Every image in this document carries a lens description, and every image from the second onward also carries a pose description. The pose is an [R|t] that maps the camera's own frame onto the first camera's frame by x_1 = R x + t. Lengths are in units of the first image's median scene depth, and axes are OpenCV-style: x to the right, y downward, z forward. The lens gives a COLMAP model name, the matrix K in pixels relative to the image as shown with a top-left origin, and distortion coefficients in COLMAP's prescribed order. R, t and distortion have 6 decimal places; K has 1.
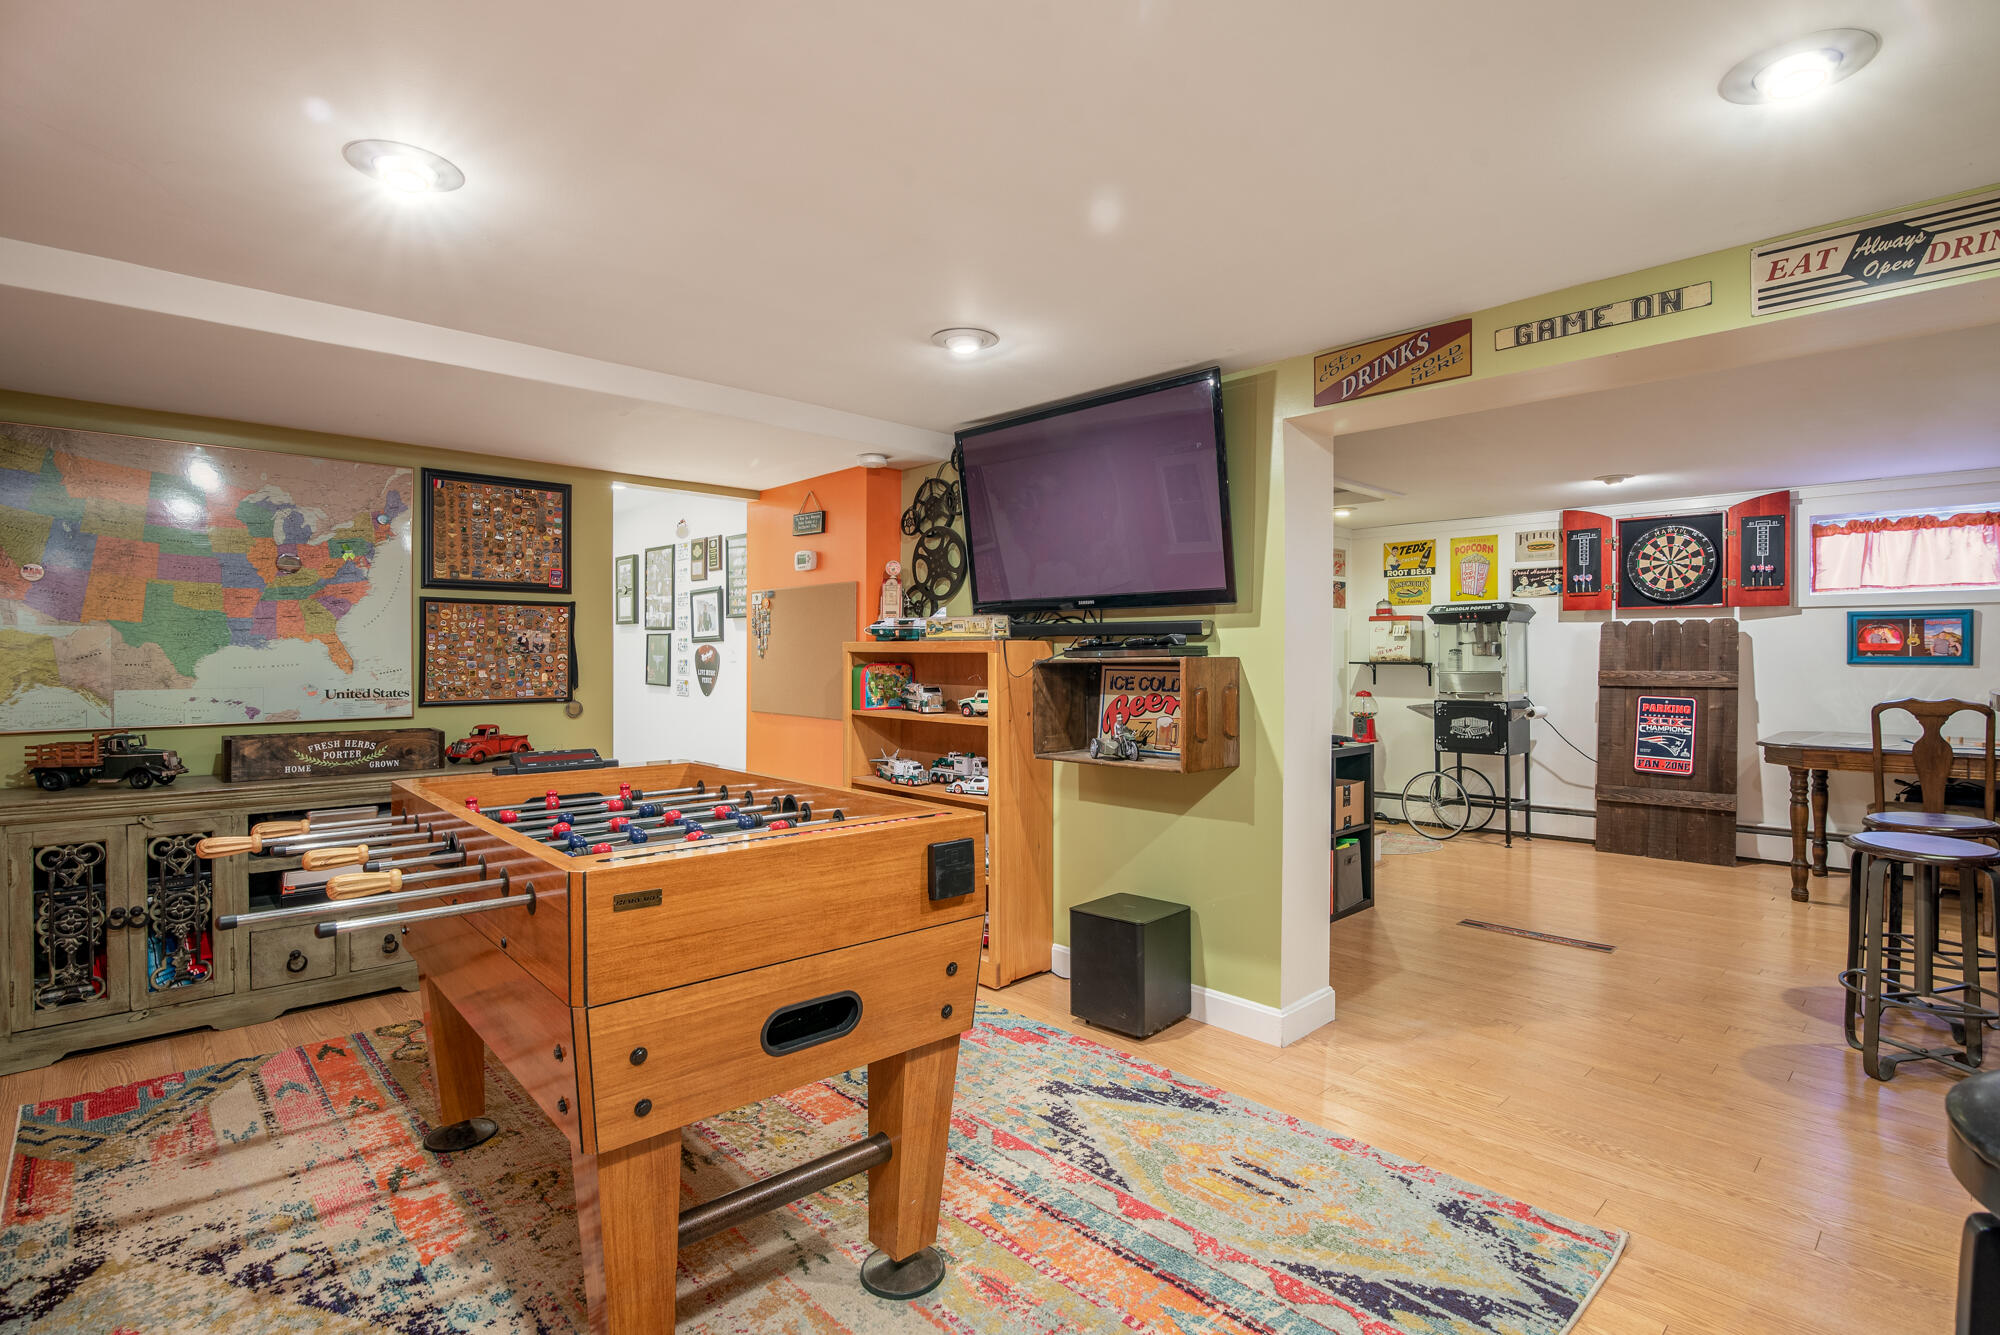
lens RADIAL K [[961.7, 0, 996.8], [0, 961.7, 664.2], [0, 0, 1]] dist [-0.001241, -0.000005]
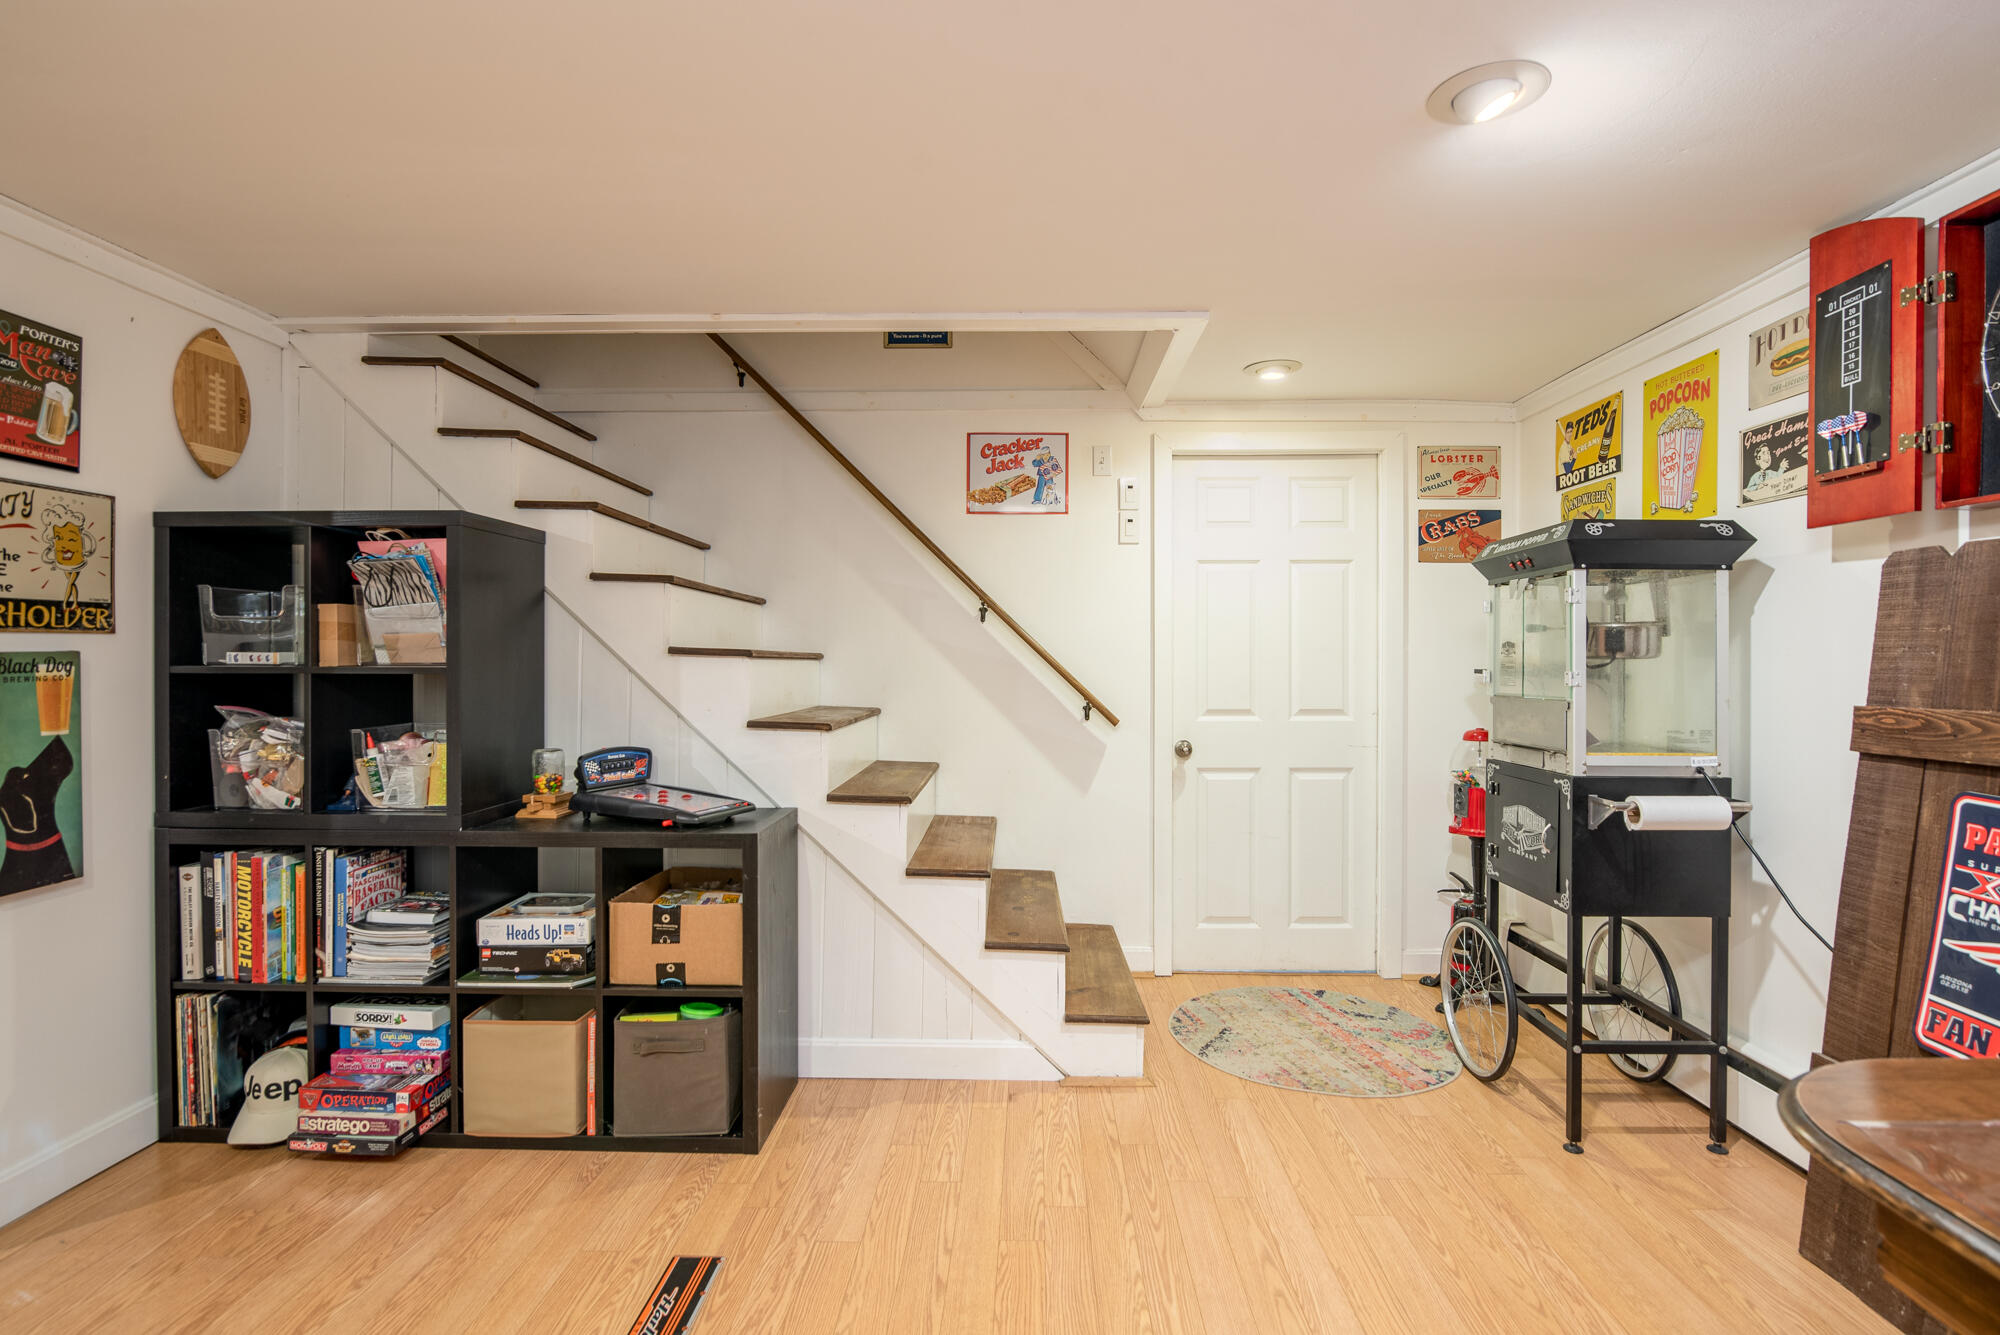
lens RADIAL K [[961.7, 0, 996.8], [0, 961.7, 664.2], [0, 0, 1]] dist [-0.001241, -0.000005]
pose [[0.706221, 0.007246, -0.707954, 0.614994], [-0.008486, 0.999962, 0.001769, -0.004868], [0.707940, 0.004759, 0.706256, 0.537120]]
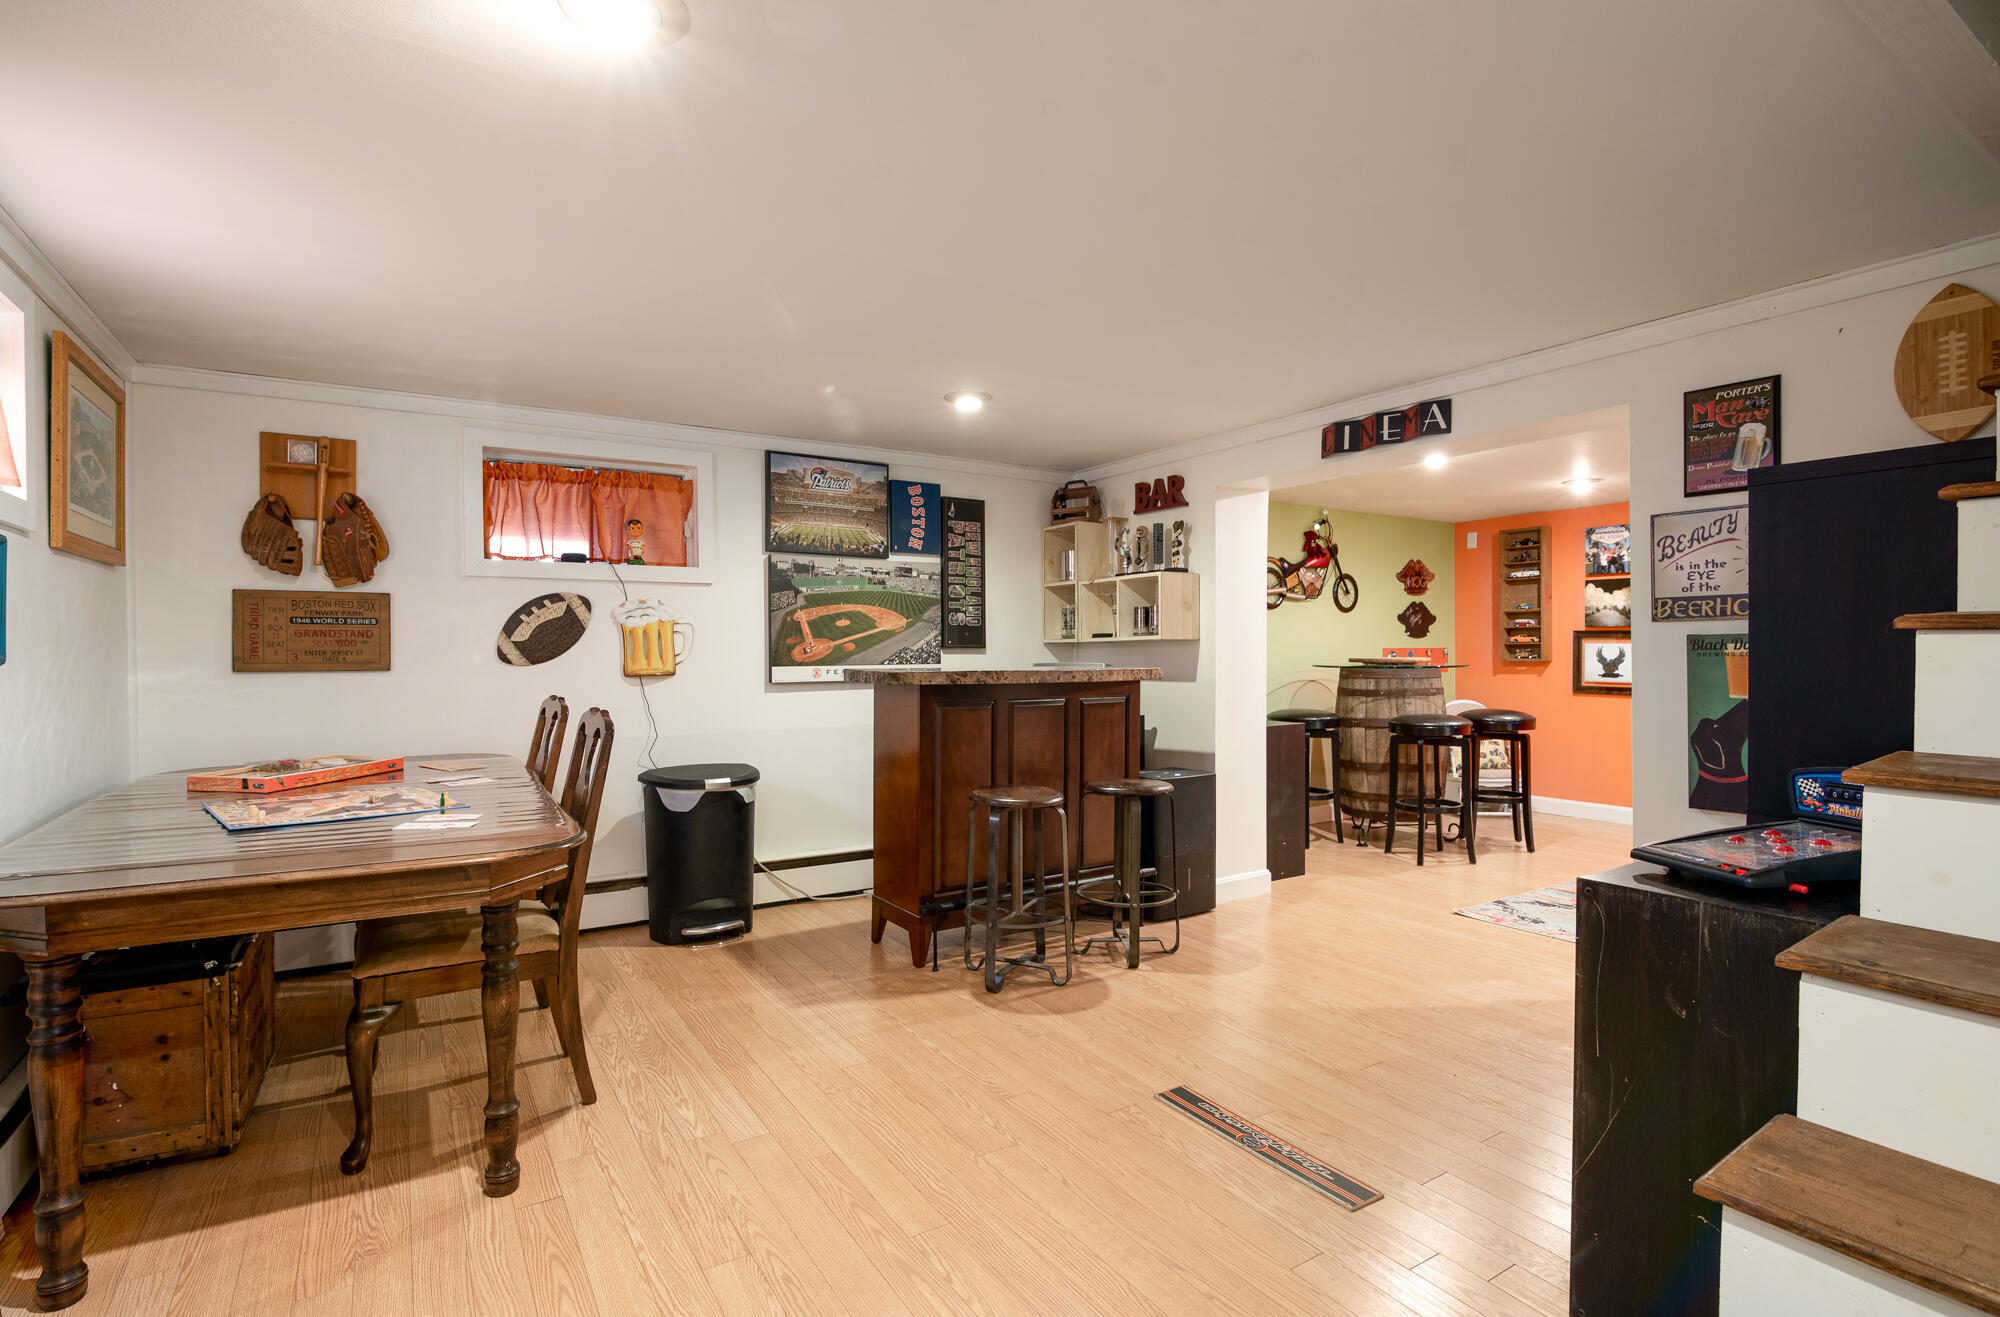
lens RADIAL K [[928.4, 0, 996.8], [0, 928.4, 654.0], [0, 0, 1]] dist [-0.000091, -0.000092]
pose [[-0.985482, 0.000919, 0.169779, 0.404179], [0.003694, 0.999865, 0.016027, -0.004711], [-0.169741, 0.016421, -0.985352, 1.009467]]
